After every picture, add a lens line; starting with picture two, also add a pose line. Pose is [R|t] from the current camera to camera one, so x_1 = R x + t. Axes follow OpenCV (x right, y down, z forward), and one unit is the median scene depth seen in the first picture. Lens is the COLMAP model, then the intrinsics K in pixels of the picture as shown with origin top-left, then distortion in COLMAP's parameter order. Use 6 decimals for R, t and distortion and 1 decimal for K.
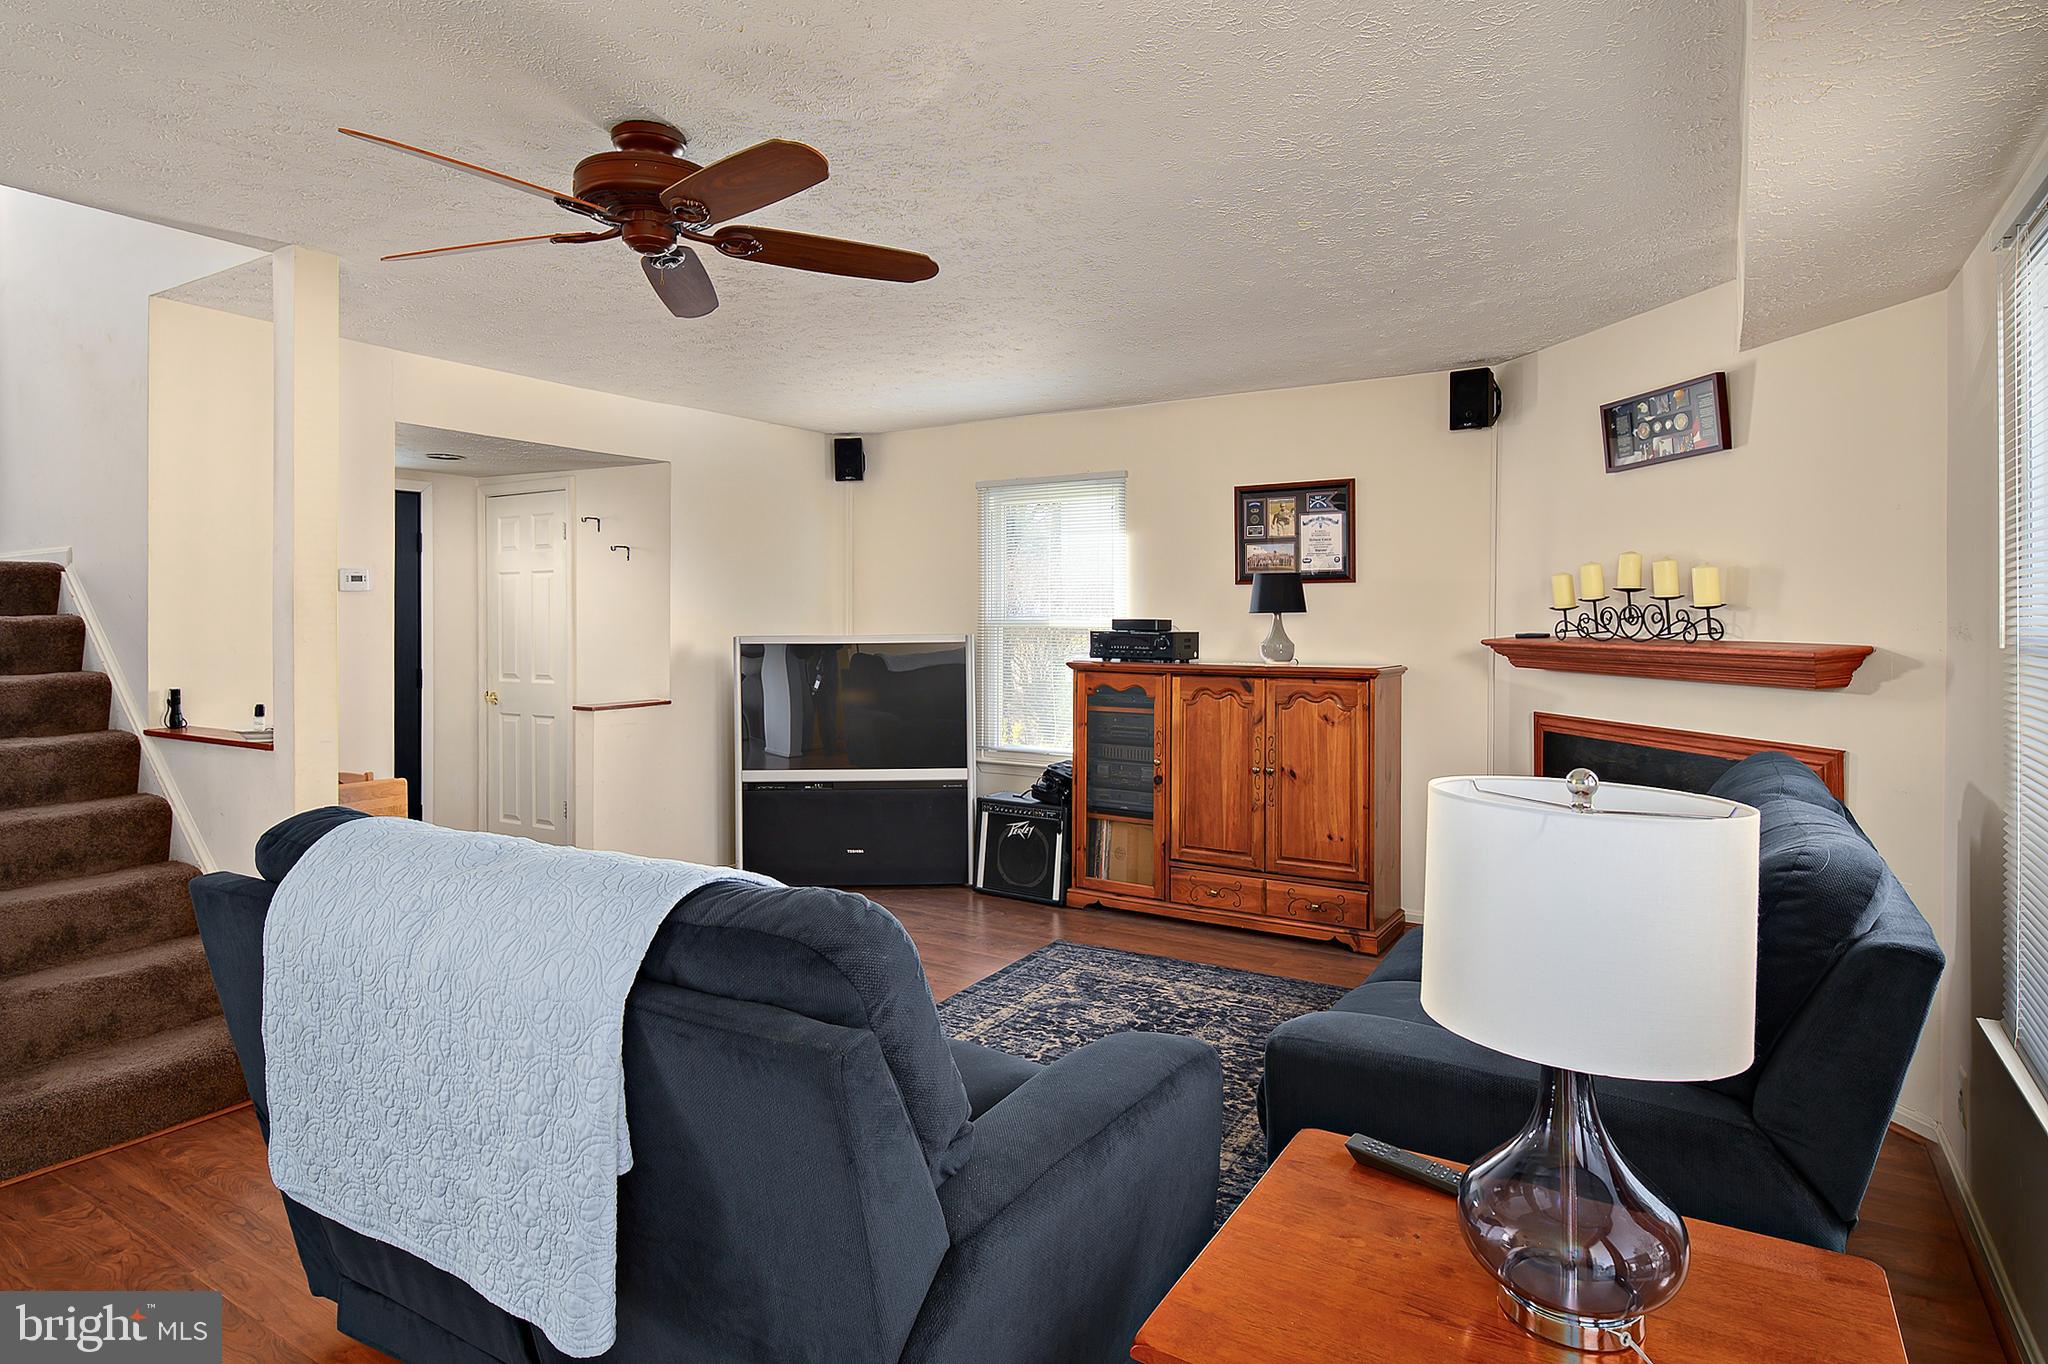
lens RADIAL K [[1138.1, 0, 1024.4], [0, 1138.1, 612.9], [0, 0, 1]] dist [-0.002417, -0.000391]
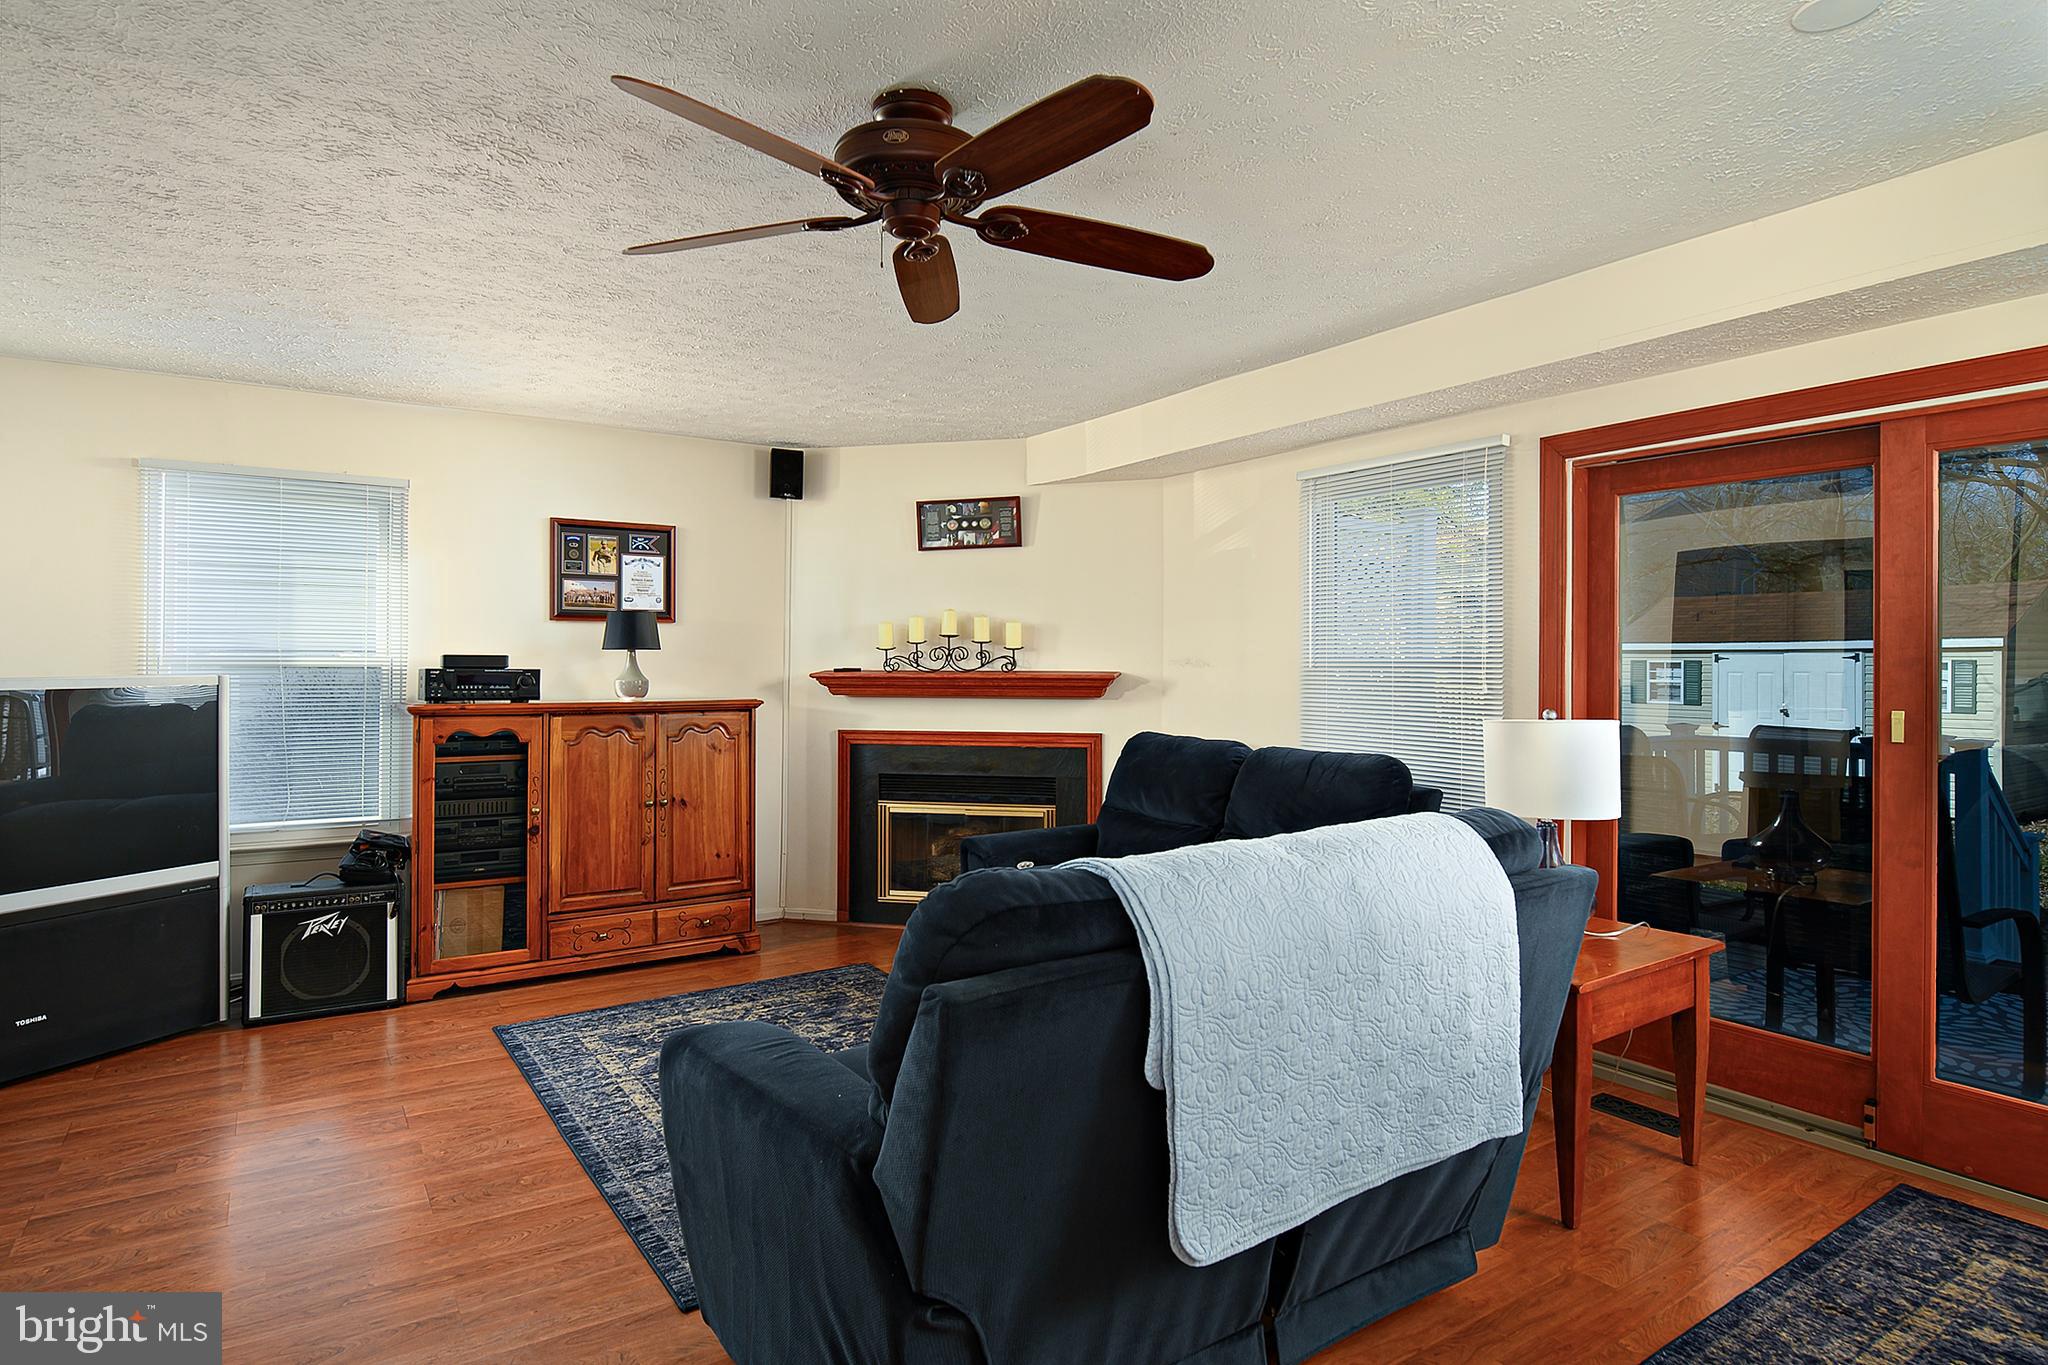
lens RADIAL K [[1115.3, 0, 1024.7], [0, 1115.3, 664.6], [0, 0, 1]] dist [0.002358, -0.000025]
pose [[0.400132, 0.000832, 0.916457, -0.571032], [-0.004869, 0.999987, 0.001218, 0.010551], [-0.916445, -0.004950, 0.400131, 0.289493]]
